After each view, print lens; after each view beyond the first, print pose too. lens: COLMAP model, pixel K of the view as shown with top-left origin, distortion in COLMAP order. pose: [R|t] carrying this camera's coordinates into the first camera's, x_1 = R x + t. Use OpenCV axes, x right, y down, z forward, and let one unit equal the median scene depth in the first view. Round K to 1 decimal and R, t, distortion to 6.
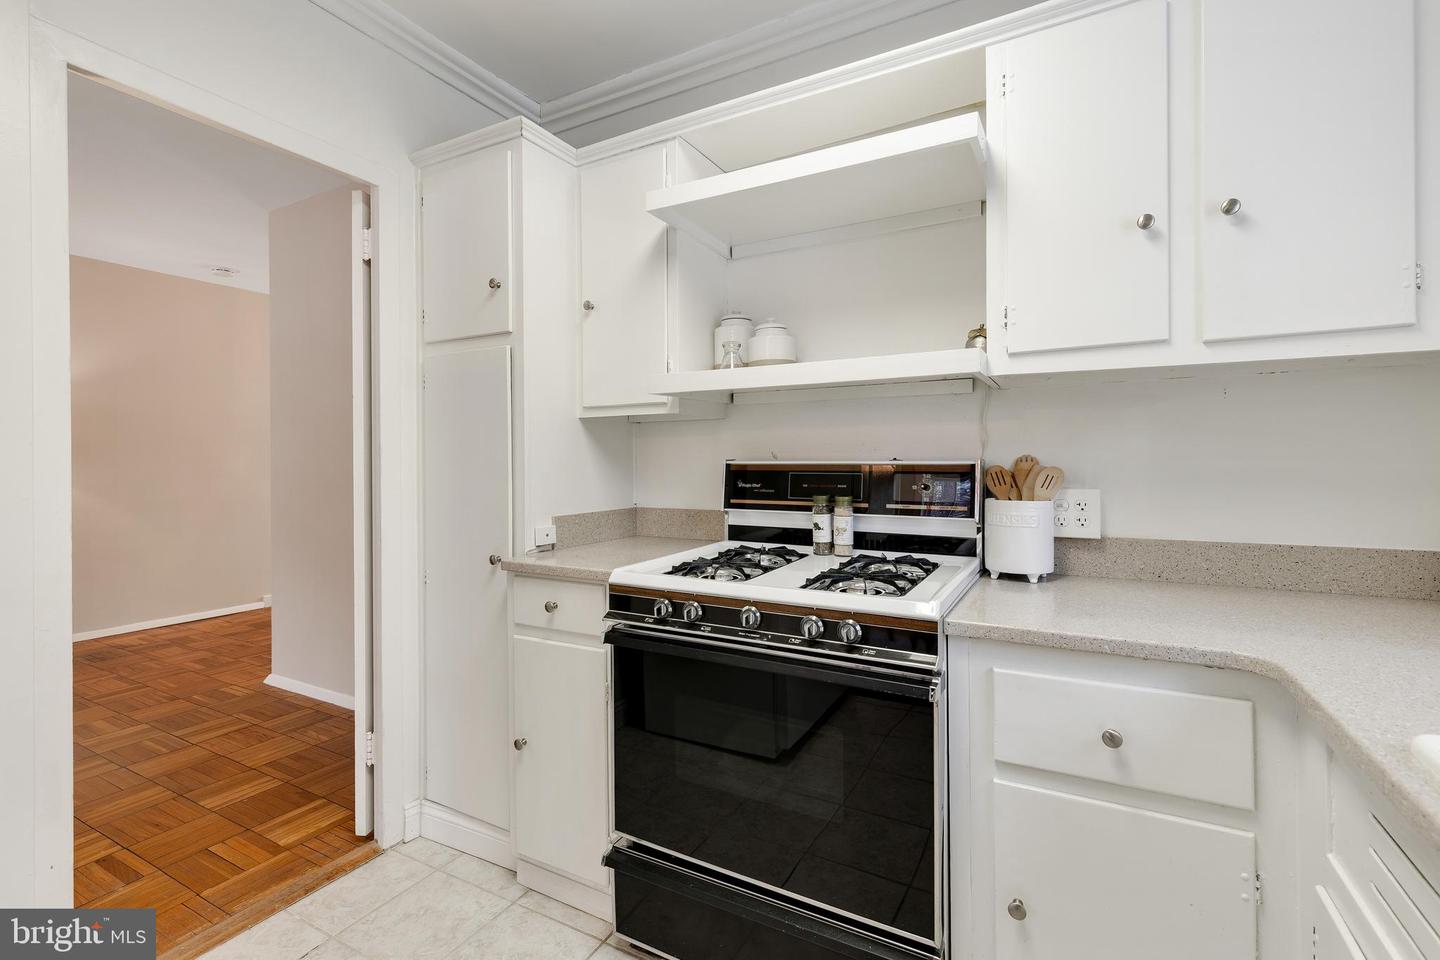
lens RADIAL K [[651.3, 0, 711.4], [0, 651.3, 465.5], [0, 0, 1]] dist [0.008798, -0.003322]
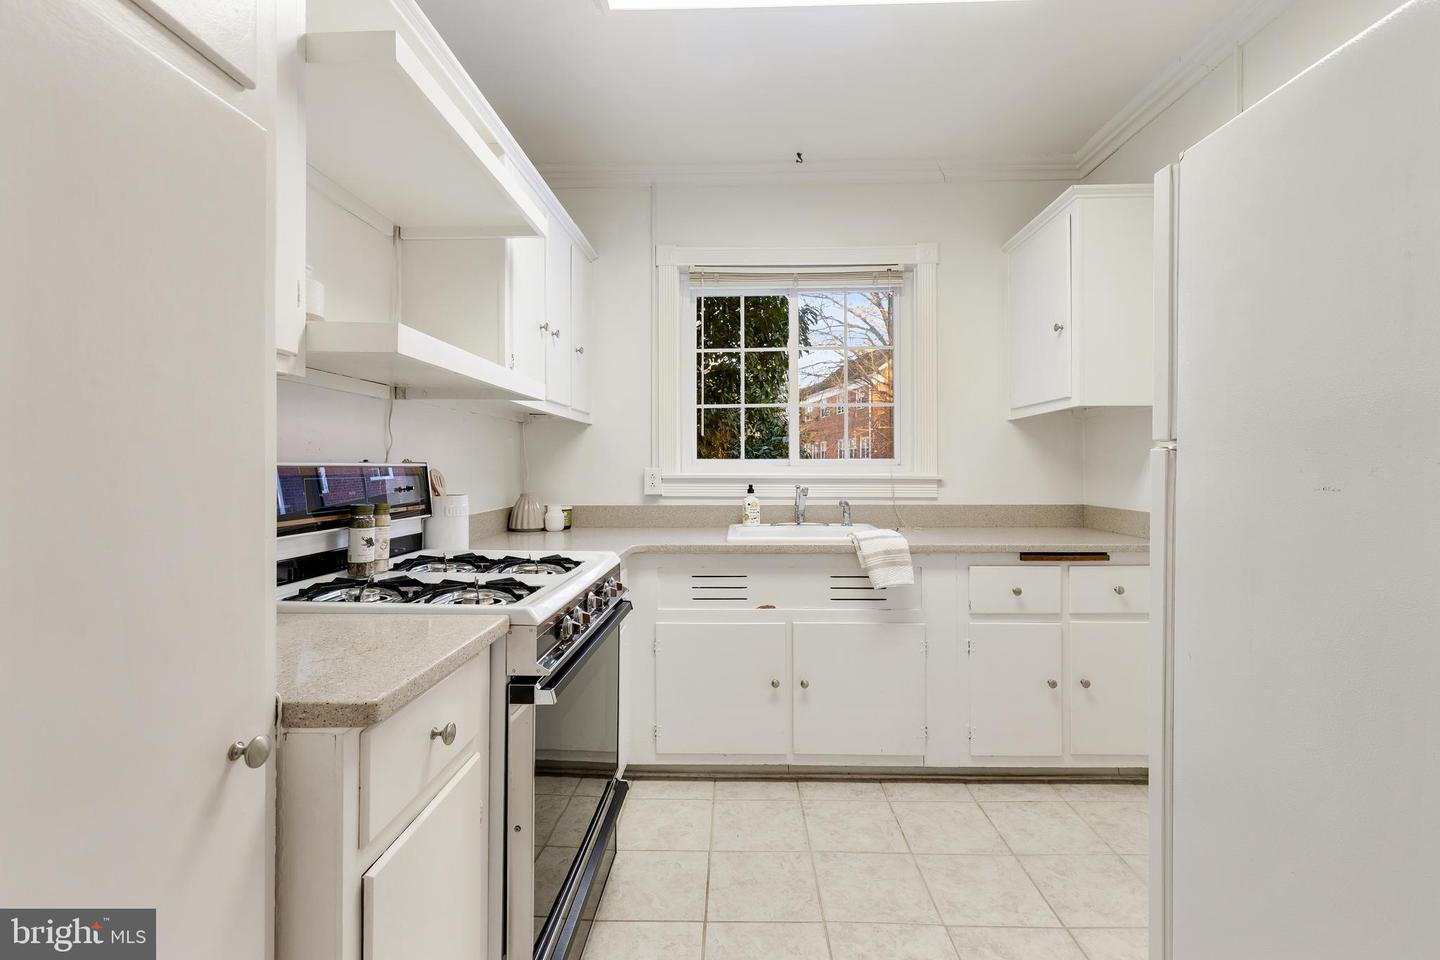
lens RADIAL K [[651.3, 0, 729.1], [0, 651.3, 459.8], [0, 0, 1]] dist [0.008798, -0.003322]
pose [[-0.479161, 0.012829, 0.877633, -0.814861], [0.008372, 0.999914, -0.010046, 0.002268], [-0.877687, 0.002534, -0.479228, 1.048159]]
